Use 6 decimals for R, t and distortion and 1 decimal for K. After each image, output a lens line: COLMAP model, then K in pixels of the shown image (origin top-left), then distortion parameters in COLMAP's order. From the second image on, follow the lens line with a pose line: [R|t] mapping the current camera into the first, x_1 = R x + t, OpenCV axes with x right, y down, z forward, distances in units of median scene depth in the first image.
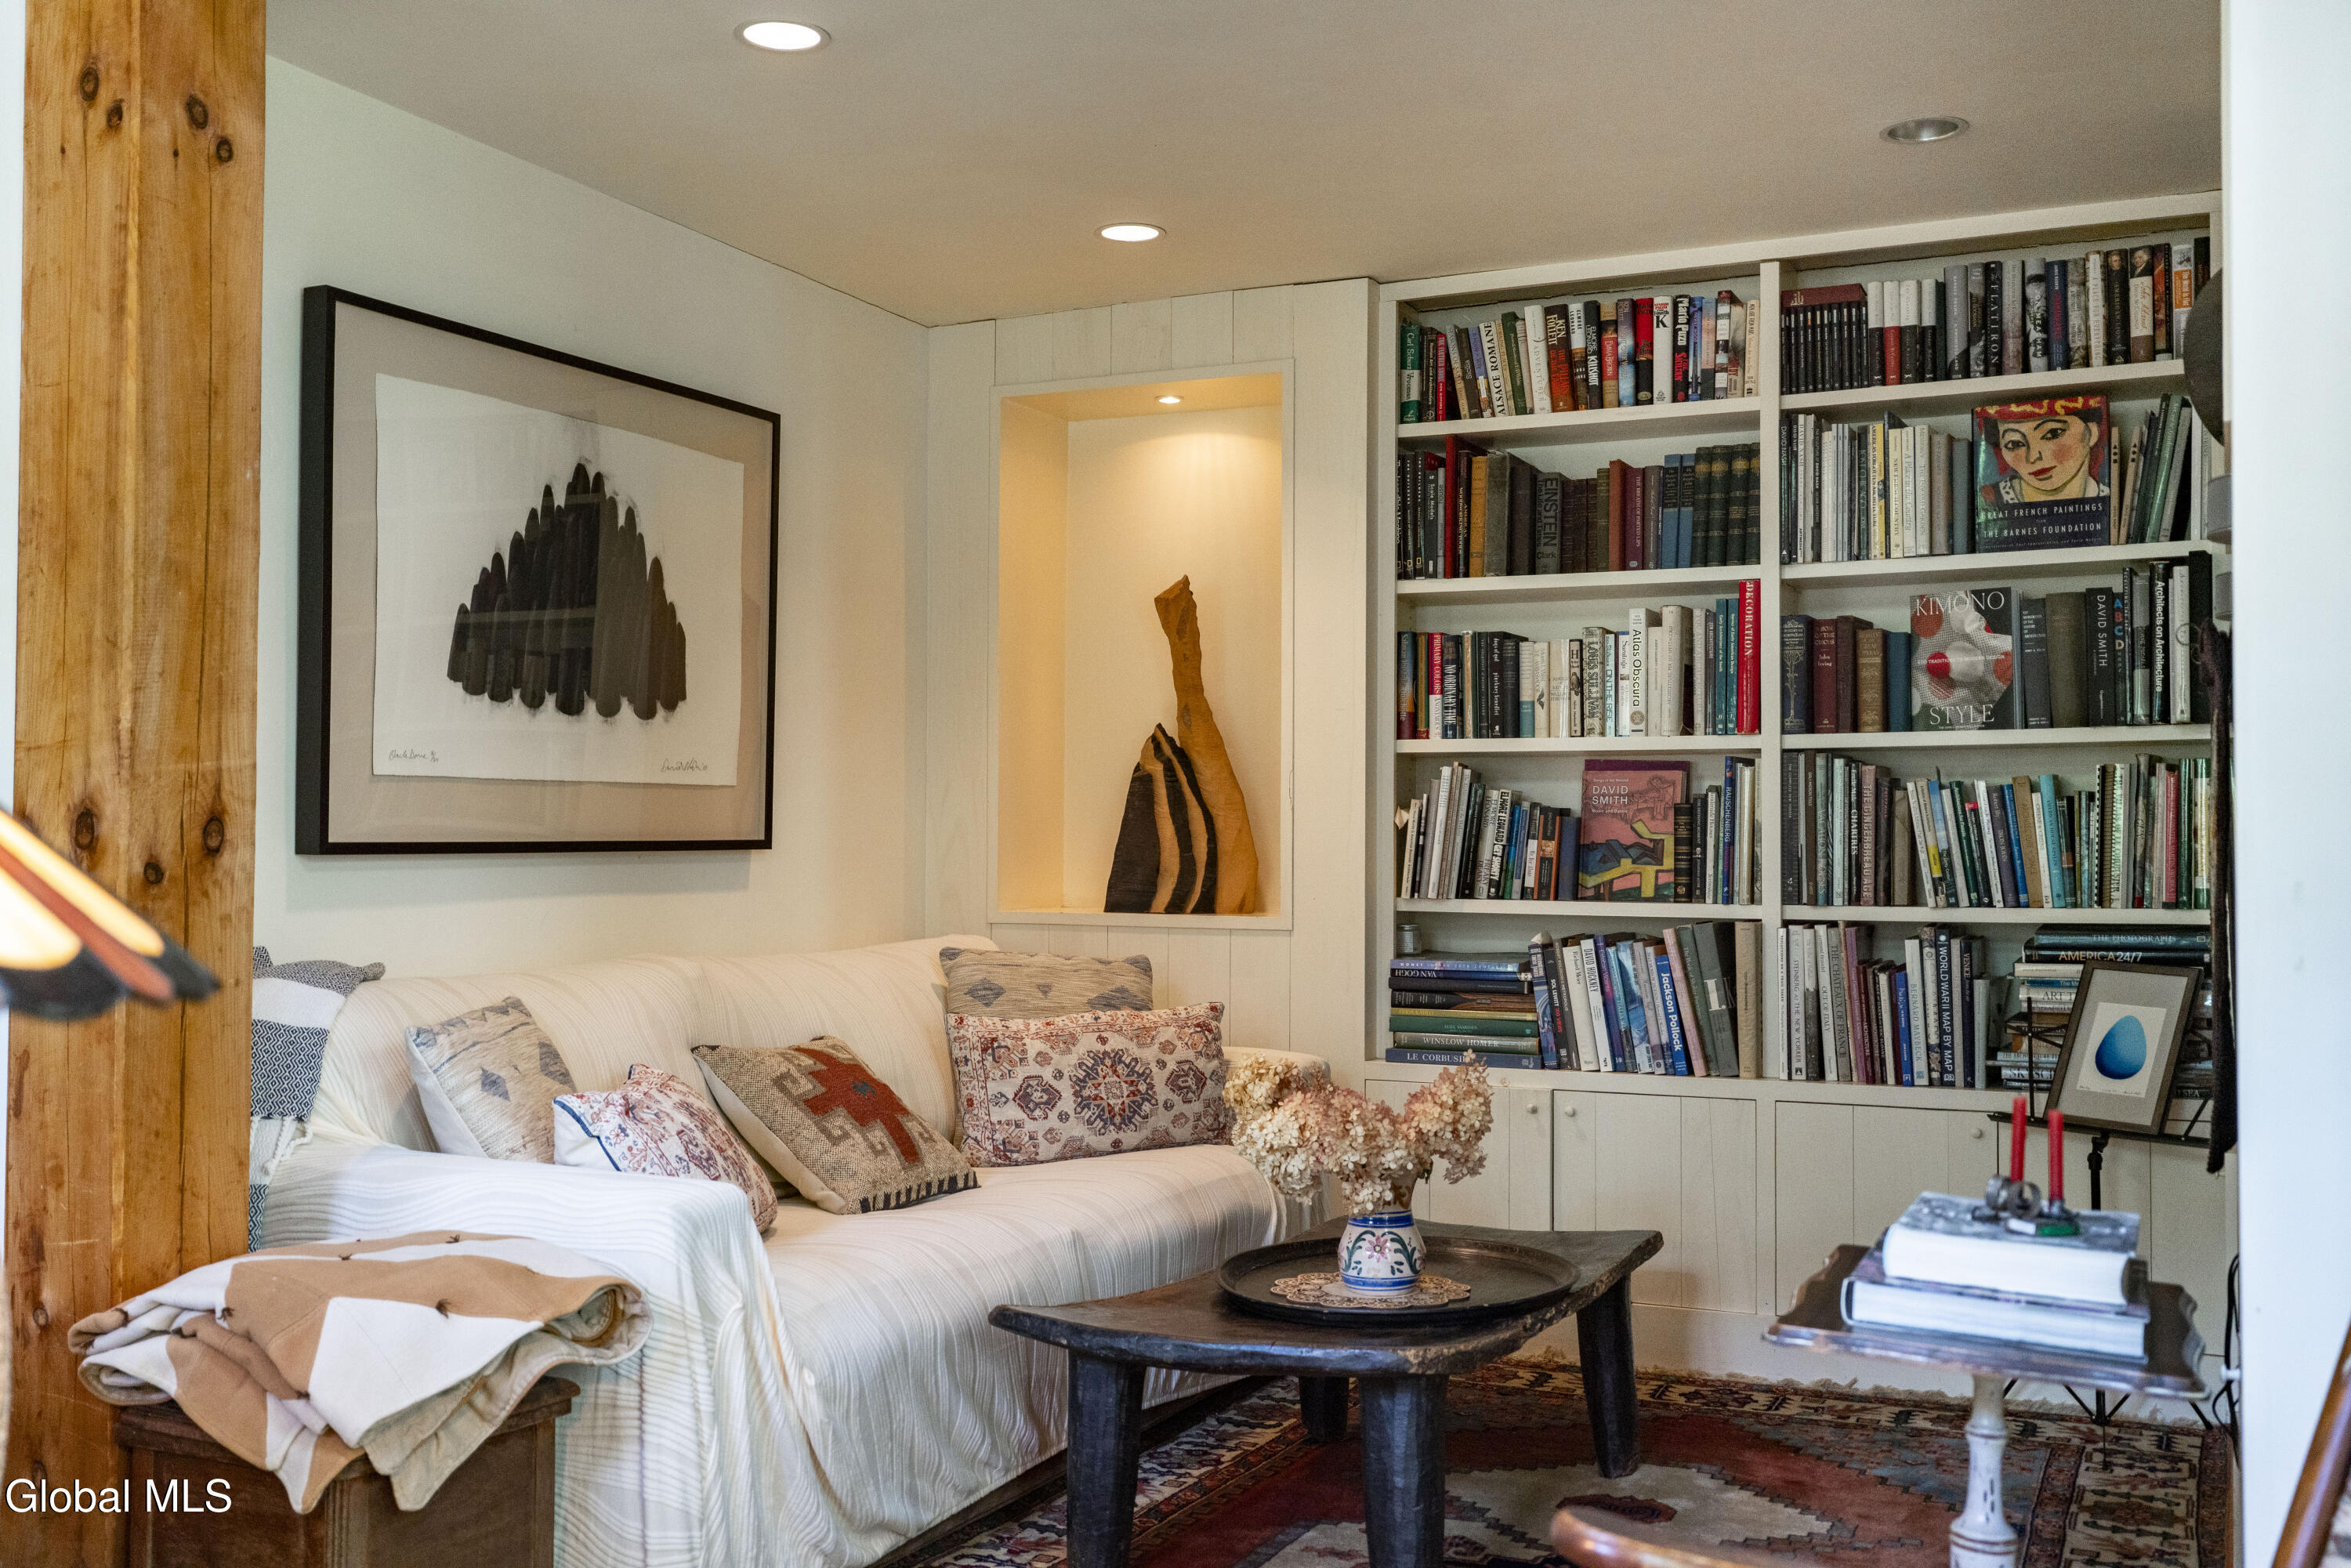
lens RADIAL K [[2247.2, 0, 1137.7], [0, 2247.2, 778.1], [0, 0, 1]] dist [0.010579, 0.012437]
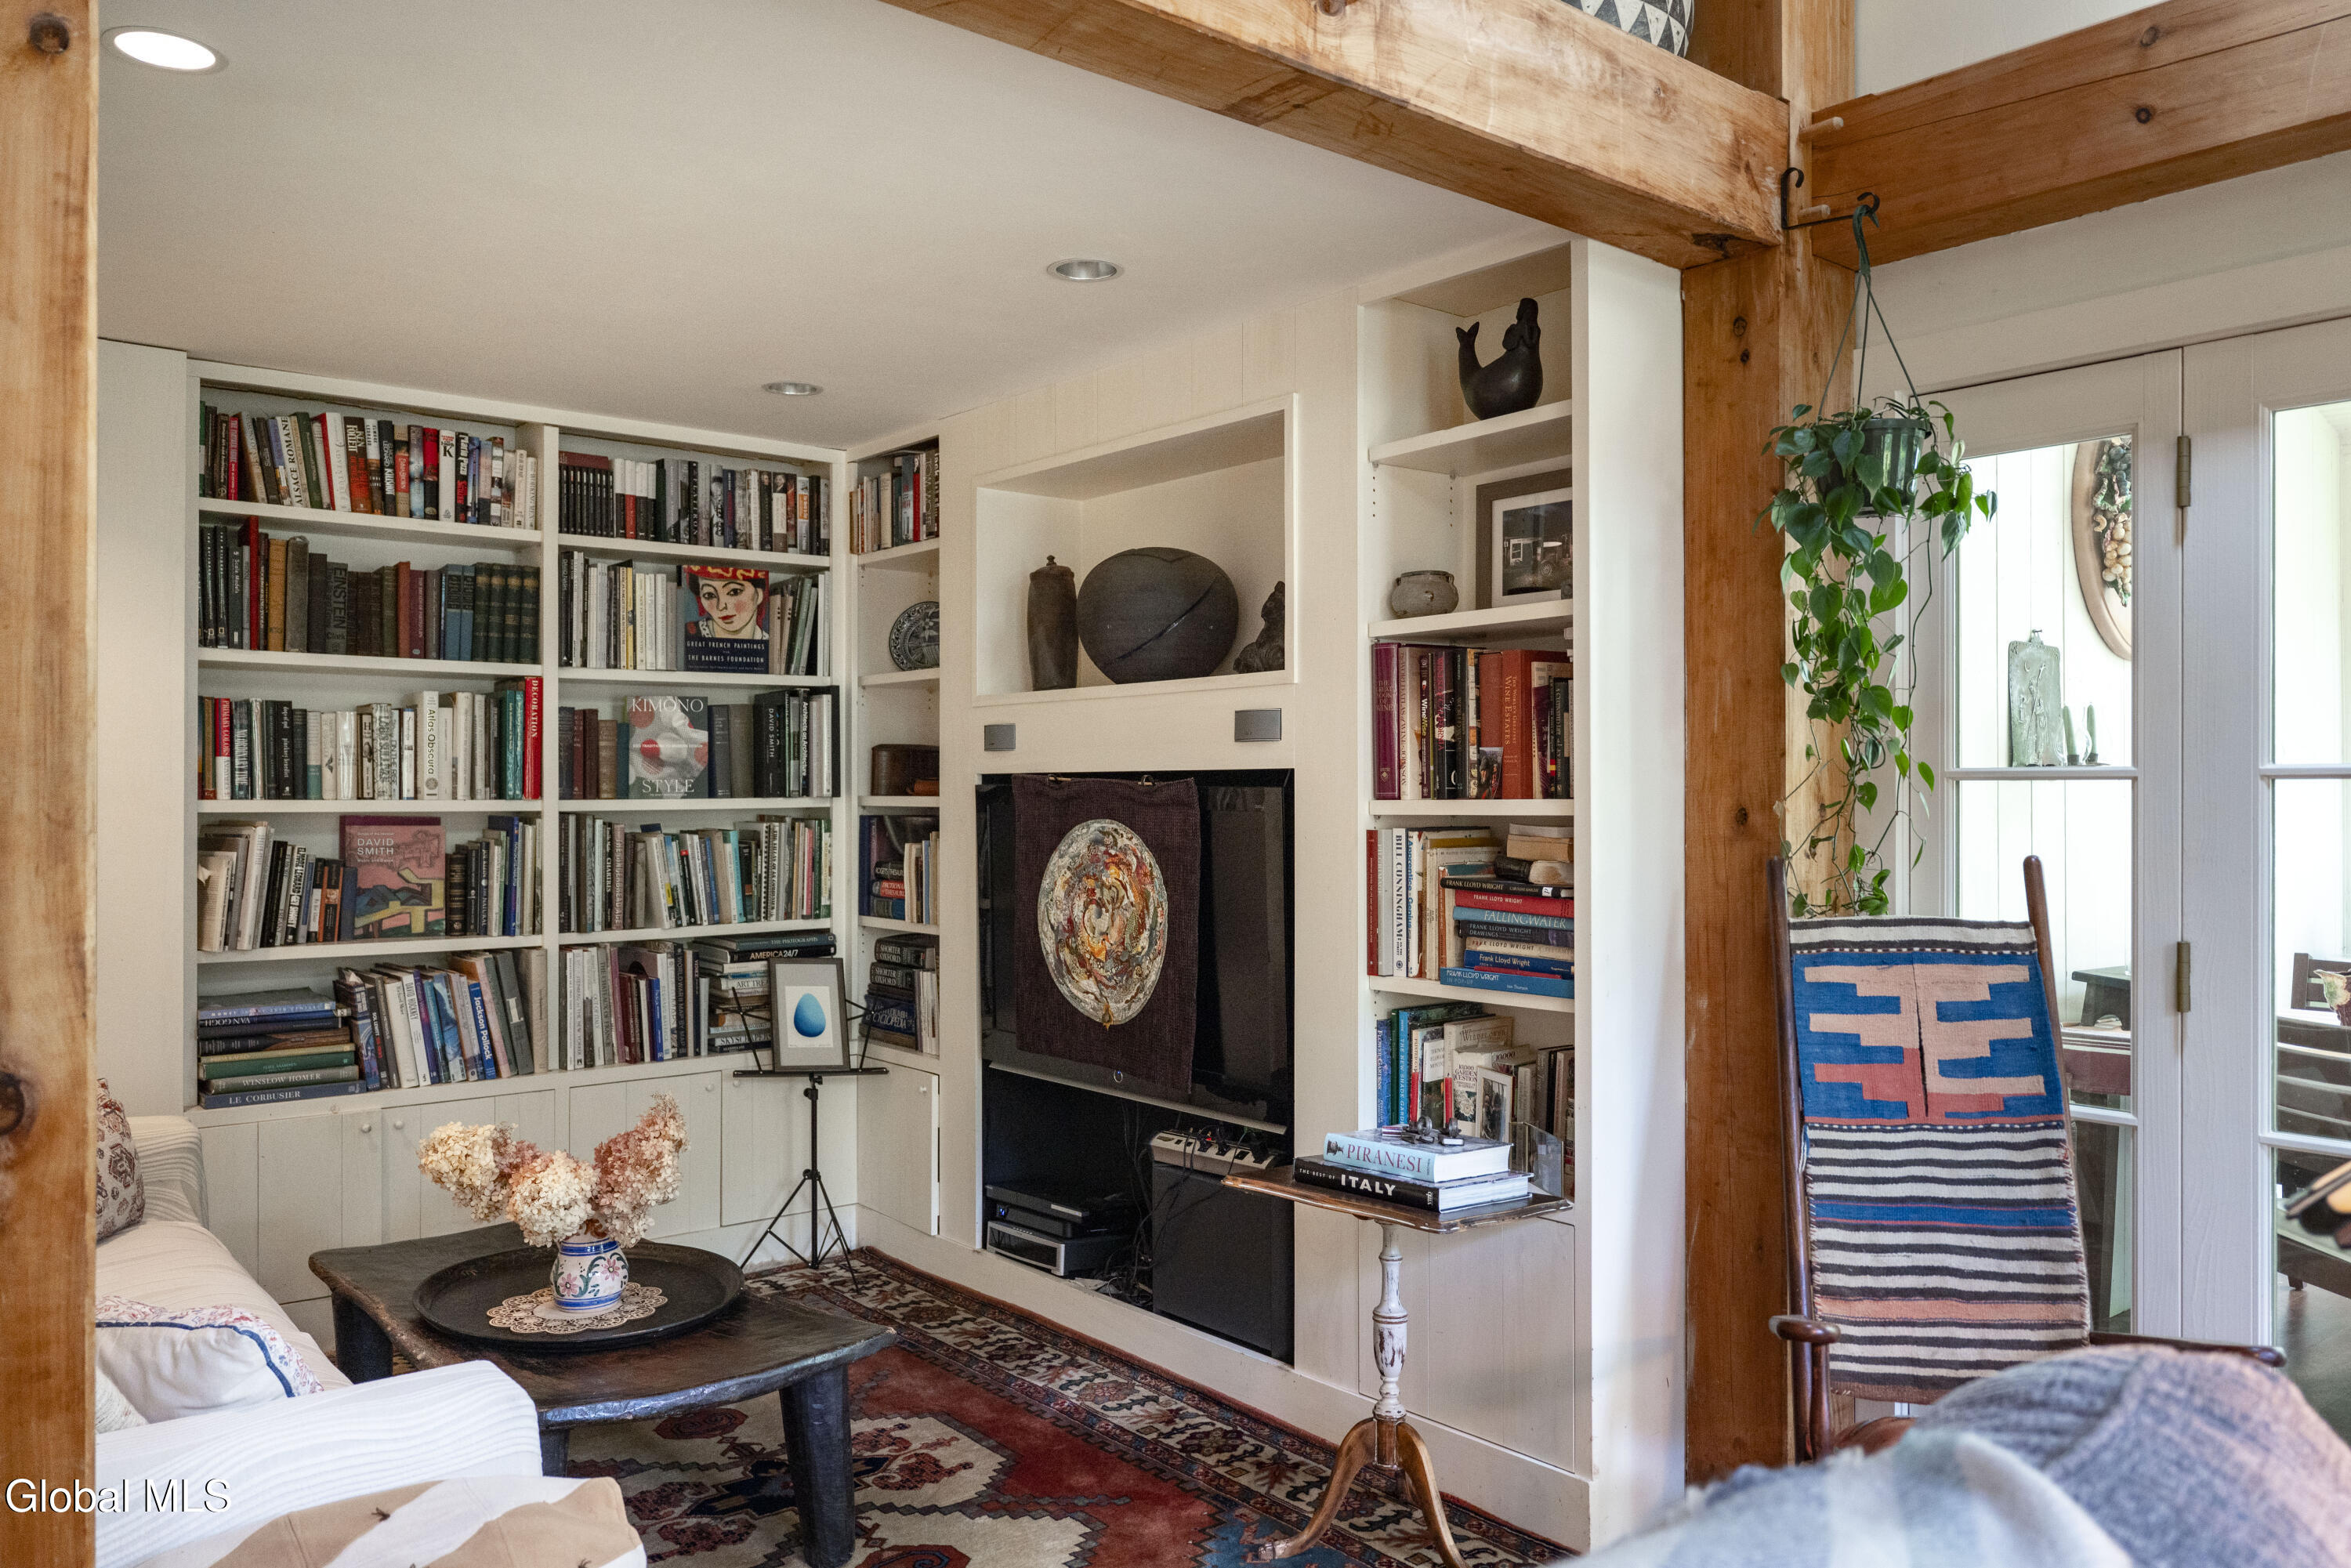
lens RADIAL K [[1703.6, 0, 1175.5], [0, 1703.6, 784.0], [0, 0, 1]] dist [0.000051, -0.000466]
pose [[0.426269, -0.000273, 0.904596, -0.427650], [-0.024796, 0.999621, 0.011986, -0.047665], [-0.904257, -0.027539, 0.426101, 0.264164]]
